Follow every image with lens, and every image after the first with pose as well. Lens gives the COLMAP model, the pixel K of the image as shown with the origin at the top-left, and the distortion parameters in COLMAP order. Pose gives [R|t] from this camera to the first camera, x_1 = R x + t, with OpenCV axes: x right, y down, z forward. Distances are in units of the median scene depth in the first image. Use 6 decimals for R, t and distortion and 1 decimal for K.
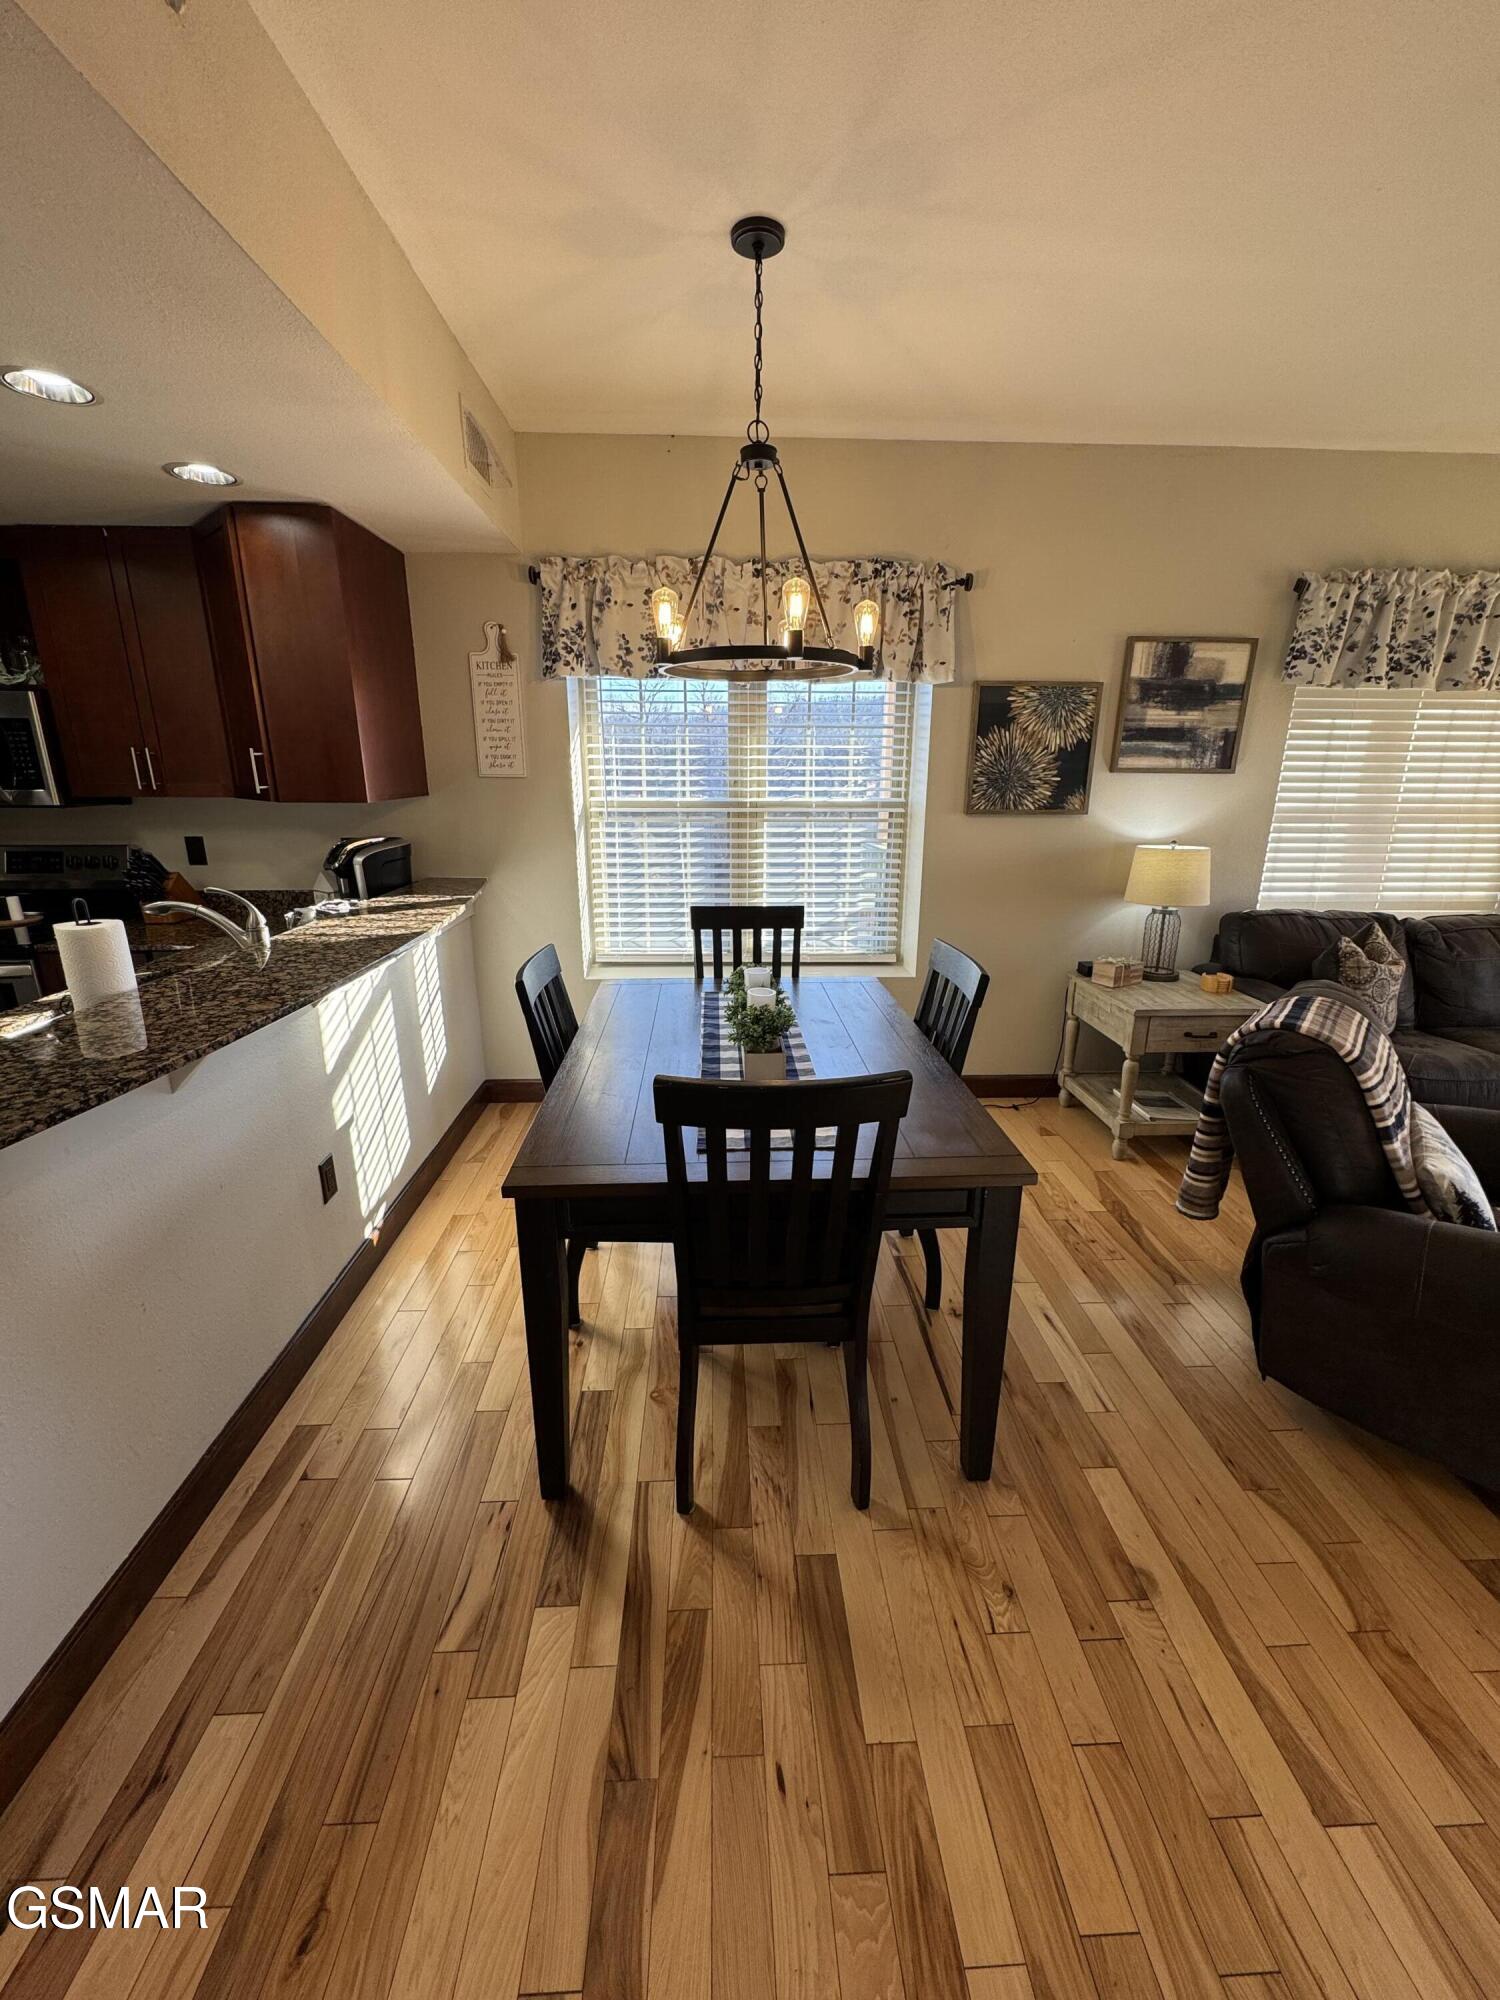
lens RADIAL K [[796.7, 0, 750.0], [0, 796.7, 1000.0], [0, 0, 1]] dist [-0.002810, 0.000181]
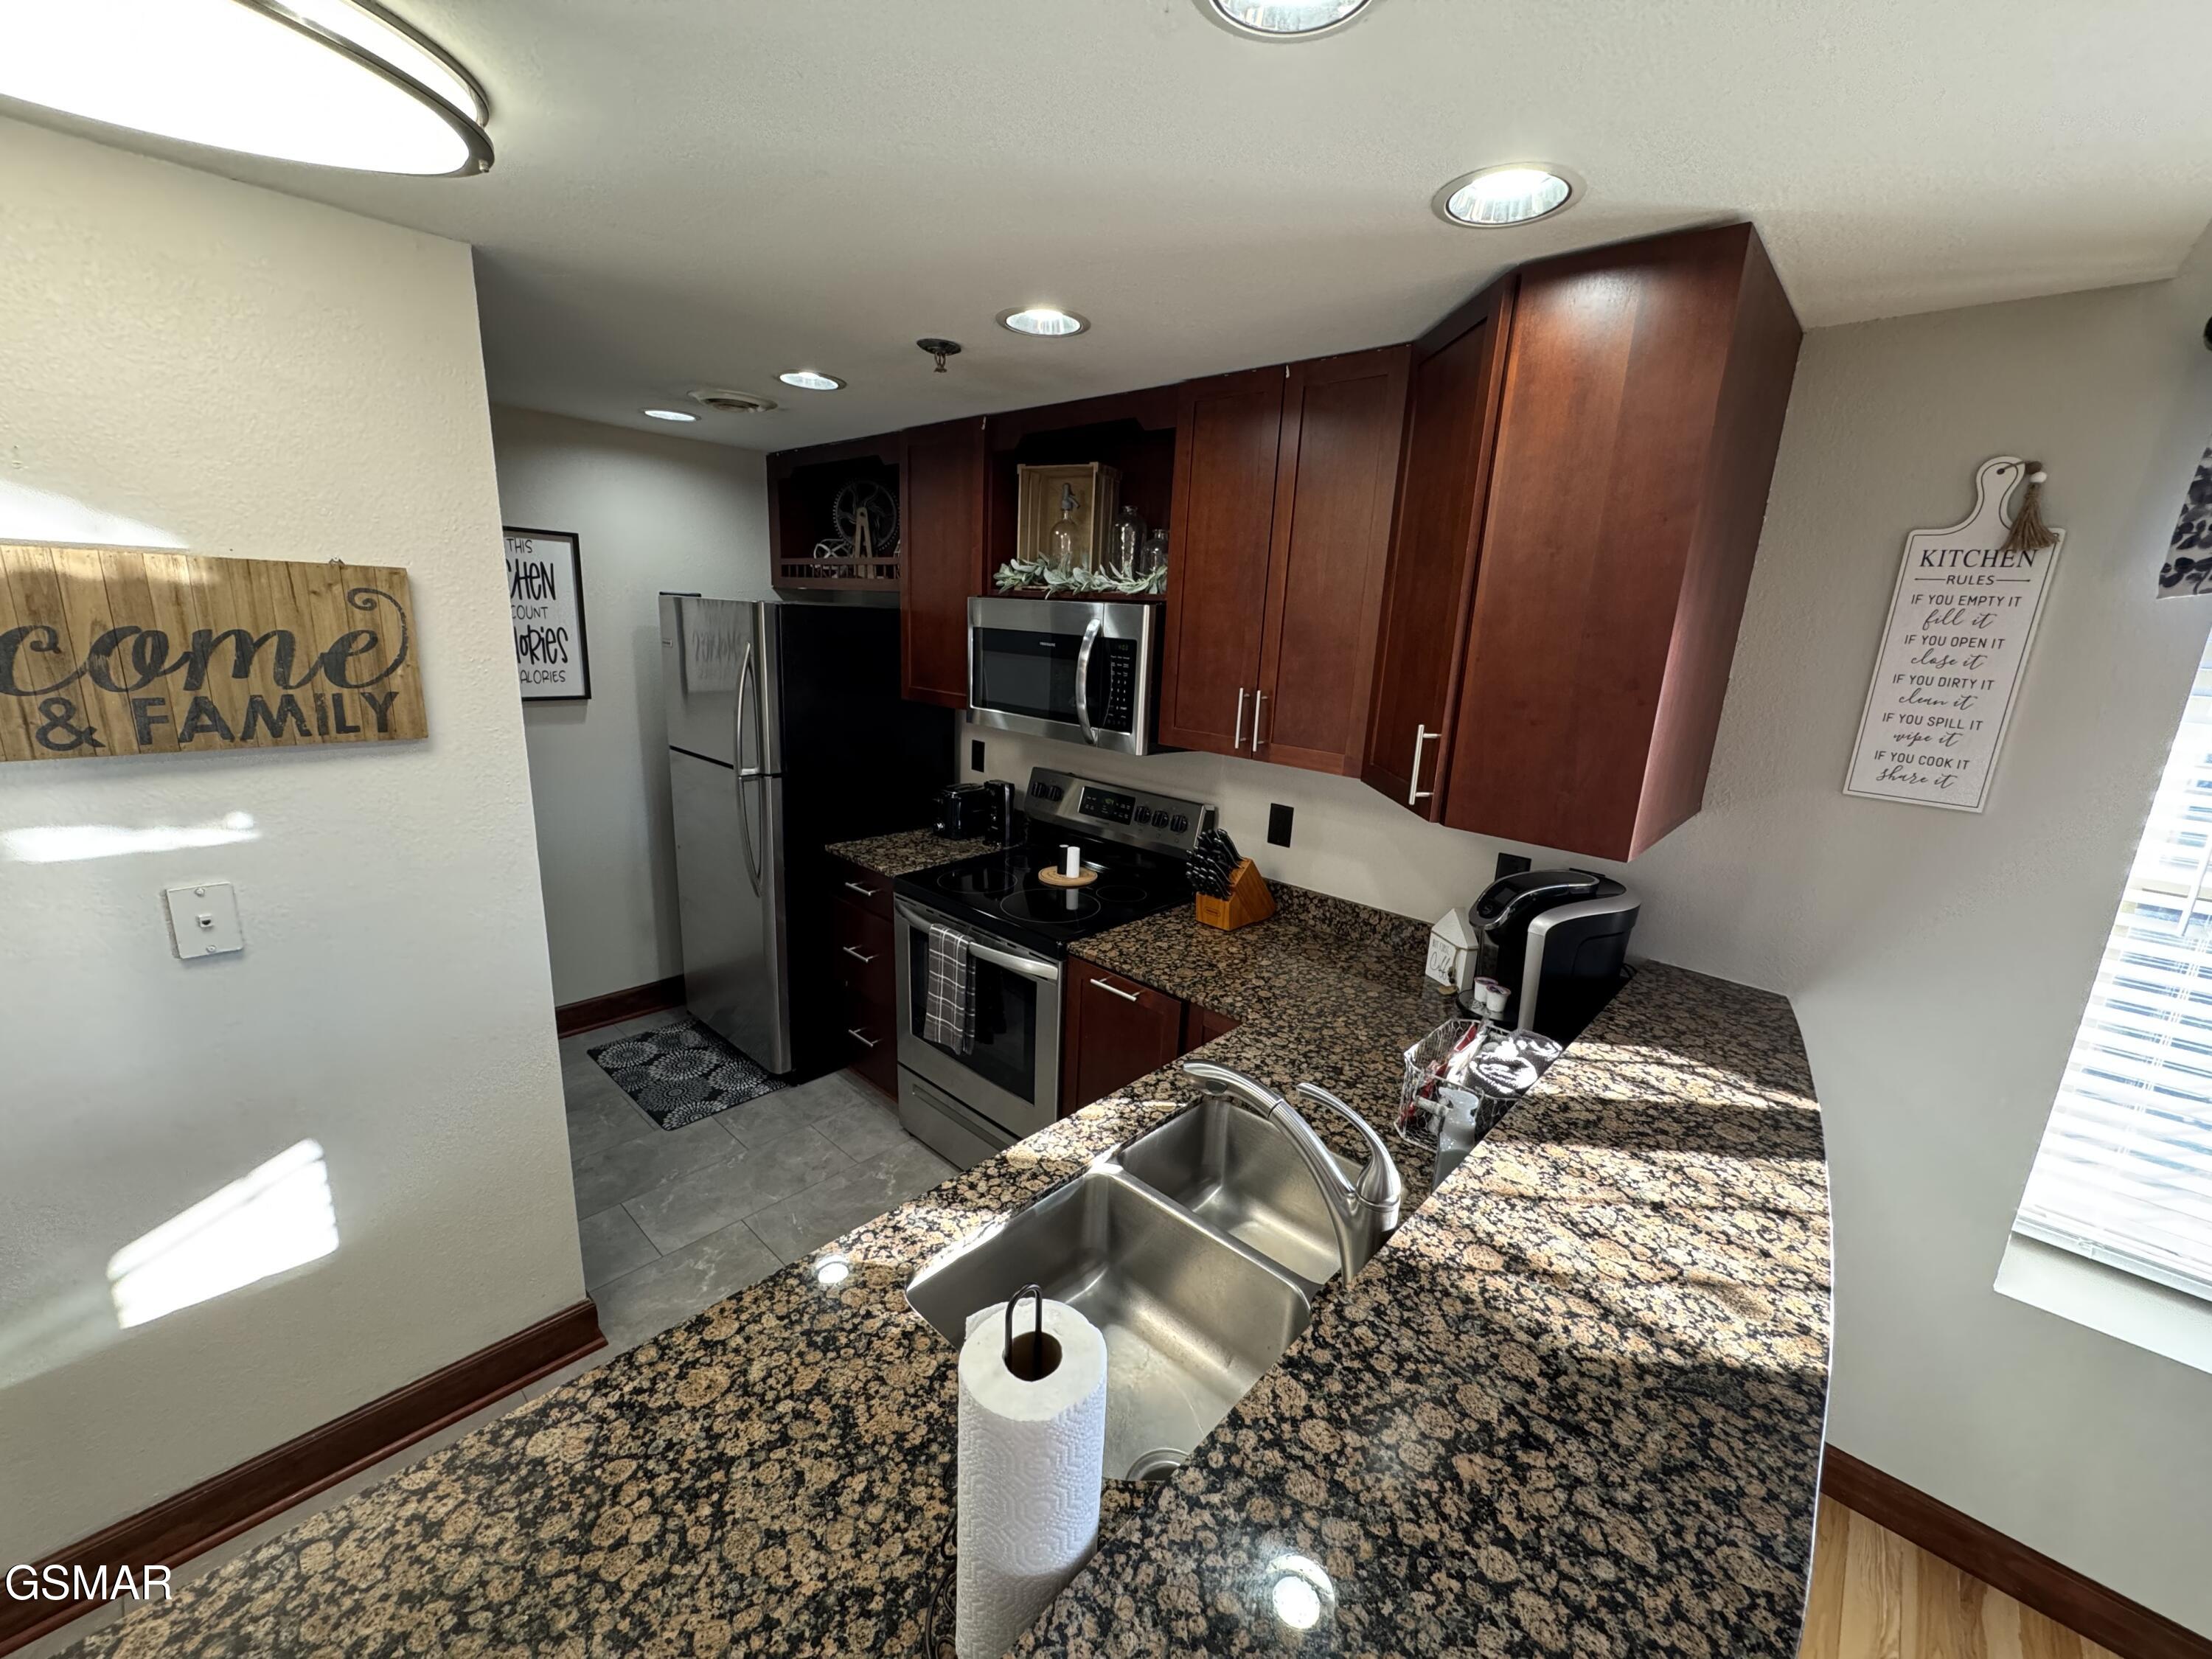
lens RADIAL K [[881.2, 0, 1106.0], [0, 881.2, 829.5], [0, 0, 1]] dist [-0.002810, 0.000181]
pose [[0.710085, 0.196347, -0.676186, -0.316776], [-0.237851, 0.970771, 0.032111, -0.188792], [0.662726, 0.138030, 0.736031, 0.375282]]
